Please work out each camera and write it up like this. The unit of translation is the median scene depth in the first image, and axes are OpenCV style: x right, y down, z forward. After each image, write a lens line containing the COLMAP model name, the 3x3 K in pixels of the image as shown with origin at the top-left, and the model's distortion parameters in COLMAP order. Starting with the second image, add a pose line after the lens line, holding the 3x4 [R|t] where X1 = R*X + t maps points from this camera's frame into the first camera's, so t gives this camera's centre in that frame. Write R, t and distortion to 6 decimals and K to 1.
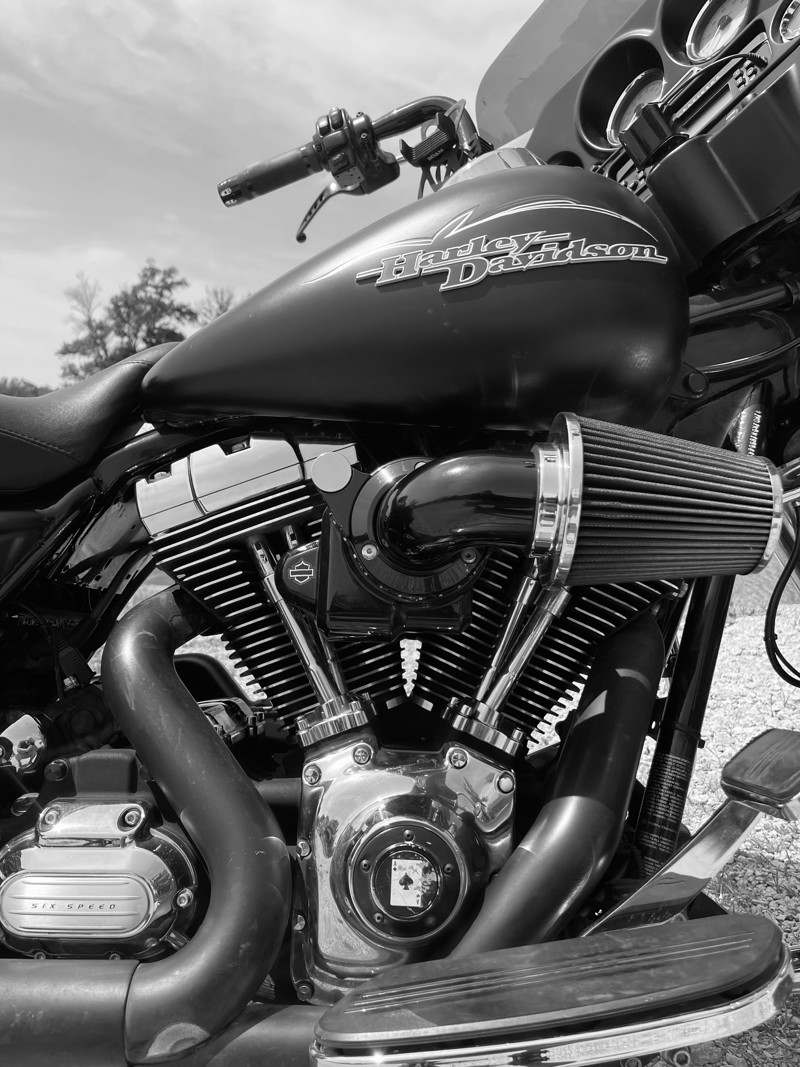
lens RADIAL K [[806.5, 0, 394.5], [0, 806.5, 538.6], [0, 0, 1]] dist [0.027627, -0.069269]
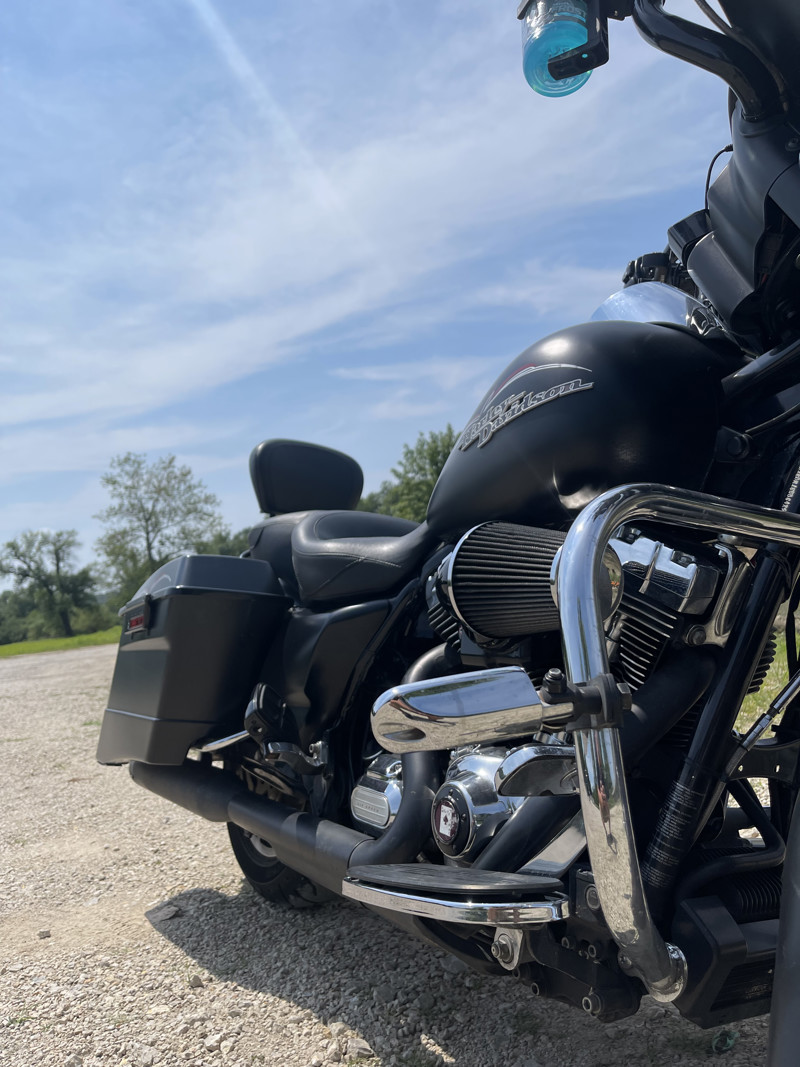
lens RADIAL K [[806.5, 0, 394.5], [0, 806.5, 538.6], [0, 0, 1]] dist [0.027627, -0.069269]
pose [[0.497281, -0.118227, -0.859497, 1.283293], [0.051946, 0.992952, -0.106529, 0.024650], [0.866033, 0.008328, 0.499917, 0.076882]]
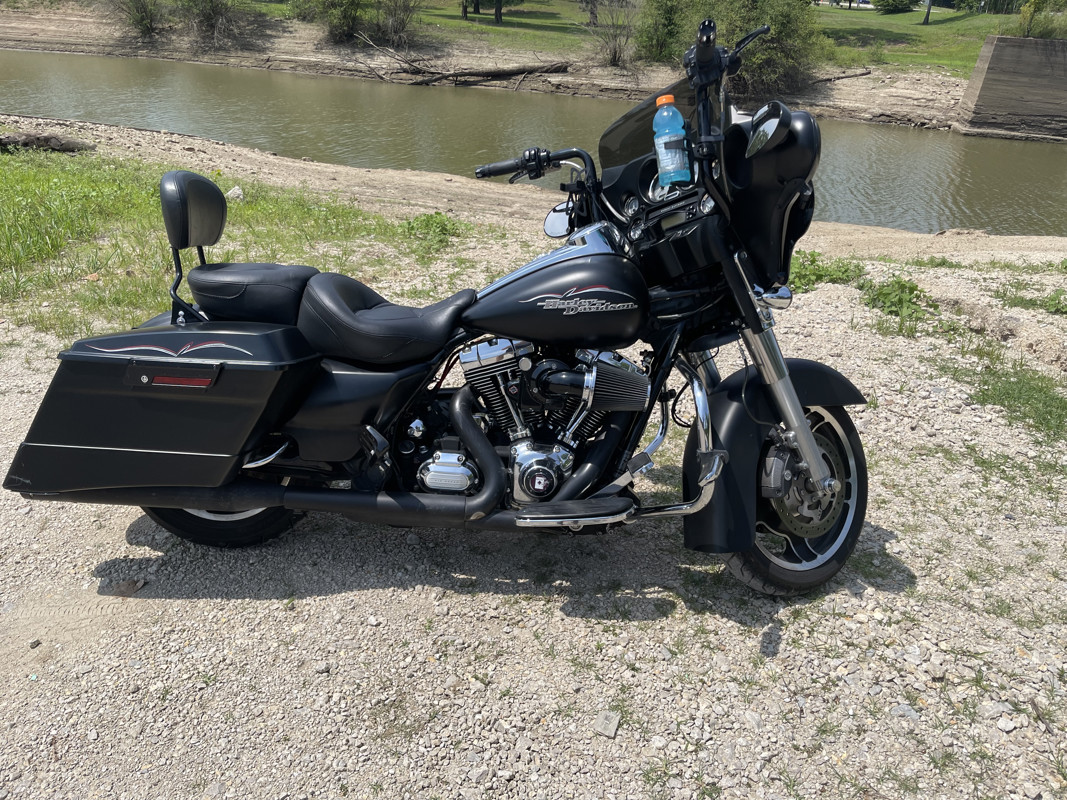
lens RADIAL K [[806.5, 0, 533.5], [0, 806.5, 400.0], [0, 0, 1]] dist [0.027627, -0.069269]
pose [[0.997255, 0.073541, -0.008627, -0.007834], [-0.066228, 0.937994, 0.340265, -1.088940], [0.033116, -0.338760, 0.940290, -2.156686]]
